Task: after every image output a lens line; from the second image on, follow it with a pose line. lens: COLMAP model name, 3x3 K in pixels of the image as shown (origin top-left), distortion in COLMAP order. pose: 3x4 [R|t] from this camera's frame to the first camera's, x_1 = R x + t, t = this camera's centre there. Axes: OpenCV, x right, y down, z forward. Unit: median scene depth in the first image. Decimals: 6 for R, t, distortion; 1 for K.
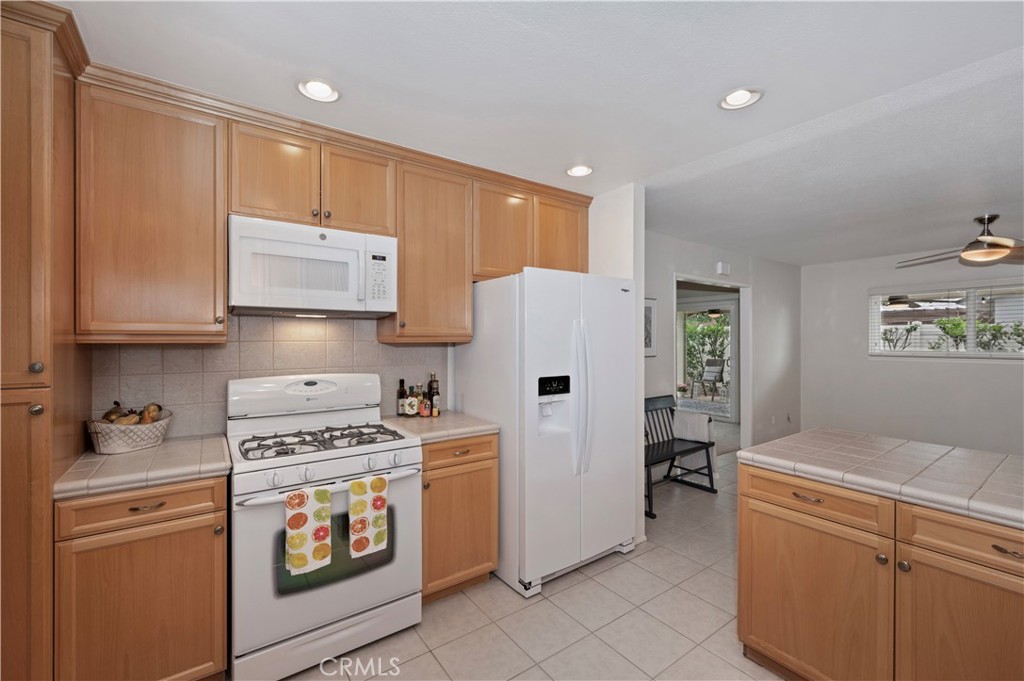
lens RADIAL K [[427.6, 0, 506.2], [0, 427.6, 340.0], [0, 0, 1]] dist [0.000621, 0.000422]
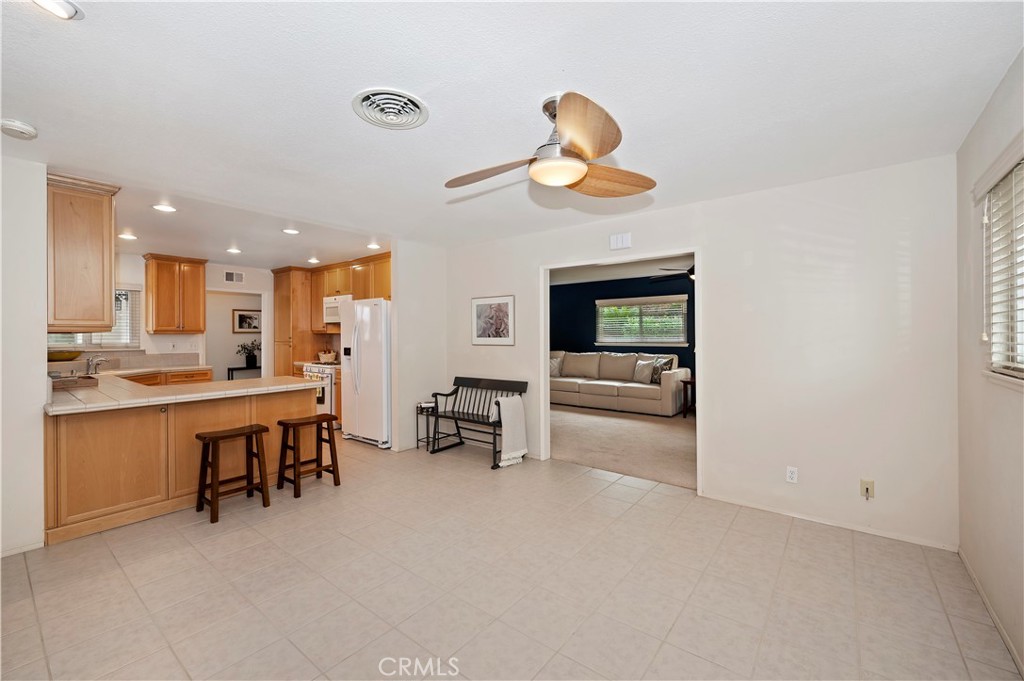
lens RADIAL K [[411.0, 0, 513.9], [0, 411.0, 339.1], [0, 0, 1]] dist [-0.002680, 0.000954]
pose [[0.283881, 0.008987, -0.958817, 2.545350], [0.001789, 0.999949, 0.009902, 0.019960], [0.958858, -0.004527, 0.283851, 1.260231]]
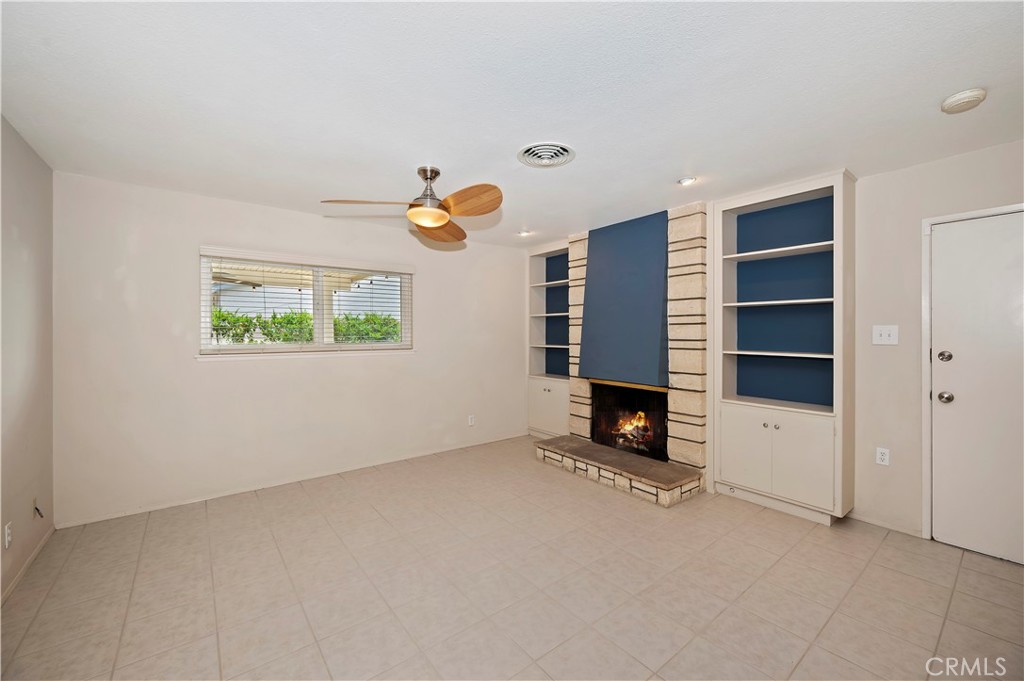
lens RADIAL K [[411.0, 0, 516.1], [0, 411.0, 332.9], [0, 0, 1]] dist [-0.002680, 0.000954]
pose [[-0.049746, -0.000490, 0.998762, 0.568858], [0.004342, 0.999990, 0.000707, 0.014008], [-0.998752, 0.004372, -0.049744, 1.383121]]
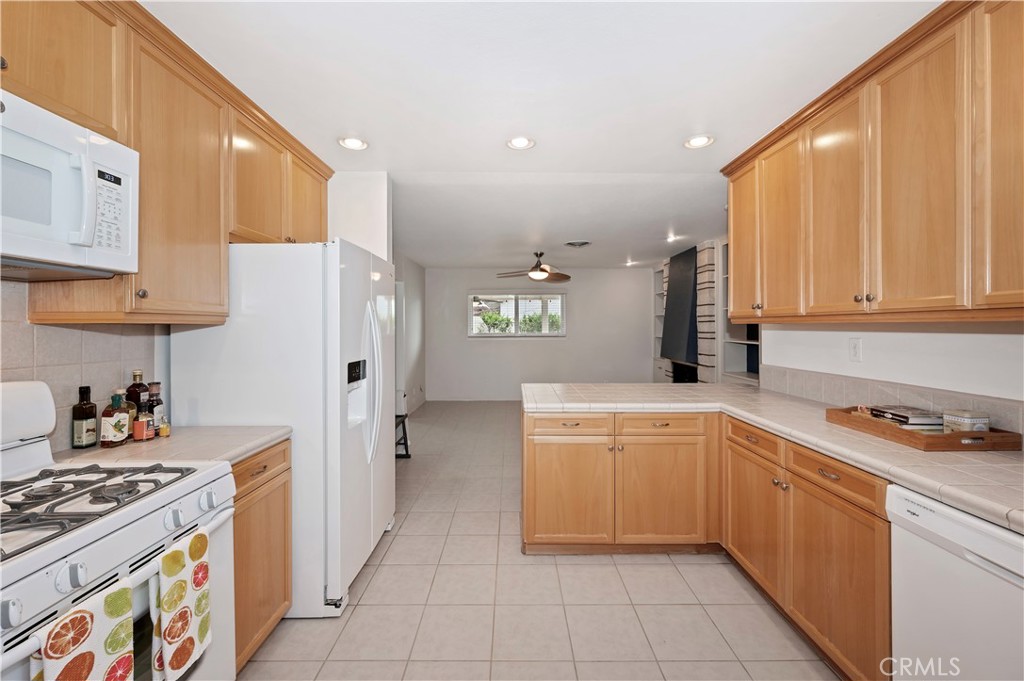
lens RADIAL K [[411.0, 0, 512.2], [0, 411.0, 327.4], [0, 0, 1]] dist [-0.002680, 0.000954]
pose [[0.579912, -0.001483, 0.814678, -0.424107], [0.004434, 0.999989, -0.001336, 0.015703], [-0.814667, 0.004387, 0.579912, 0.221505]]
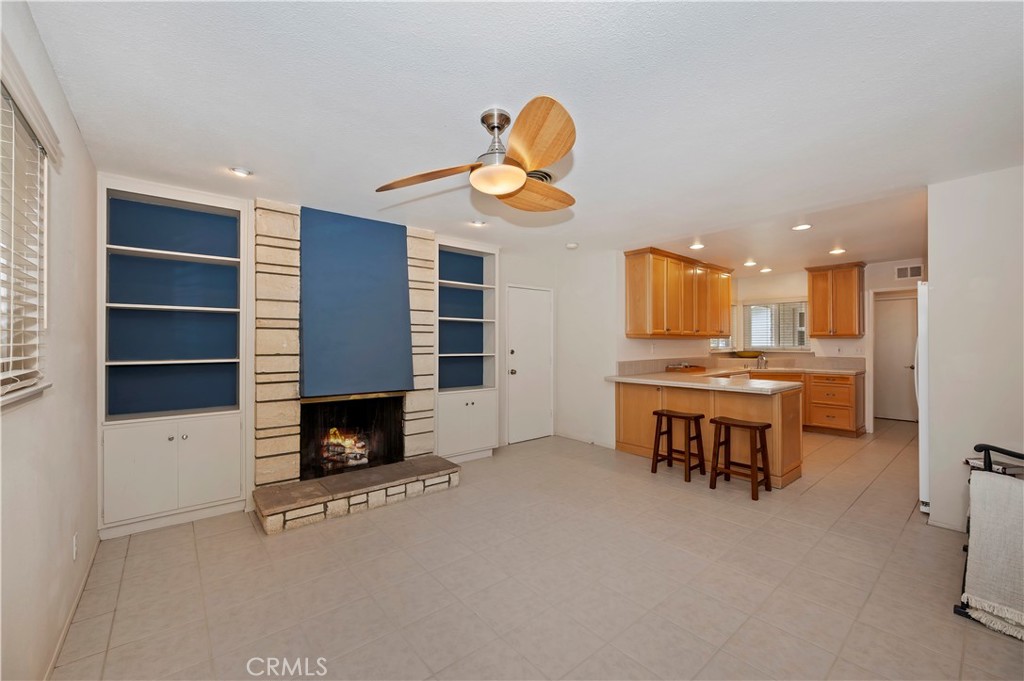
lens RADIAL K [[411.0, 0, 517.4], [0, 411.0, 341.5], [0, 0, 1]] dist [-0.002680, 0.000954]
pose [[-0.996345, 0.003343, -0.085352, 1.804574], [0.003599, 0.999989, -0.002846, 0.030586], [0.085342, -0.003143, -0.996347, 2.459994]]
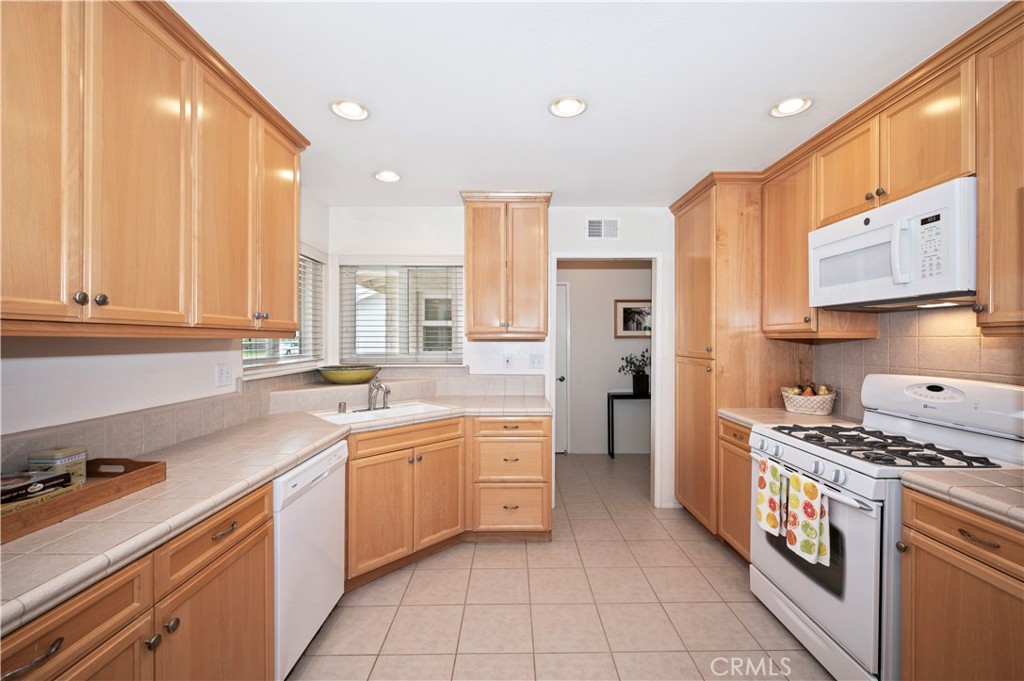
lens RADIAL K [[423.8, 0, 510.6], [0, 423.8, 336.6], [0, 0, 1]] dist [-0.002846, -0.000094]
pose [[-0.579077, -0.008384, -0.815230, 0.670234], [-0.003134, 0.999963, -0.008058, 0.012167], [0.815267, -0.002111, -0.579082, 0.813700]]
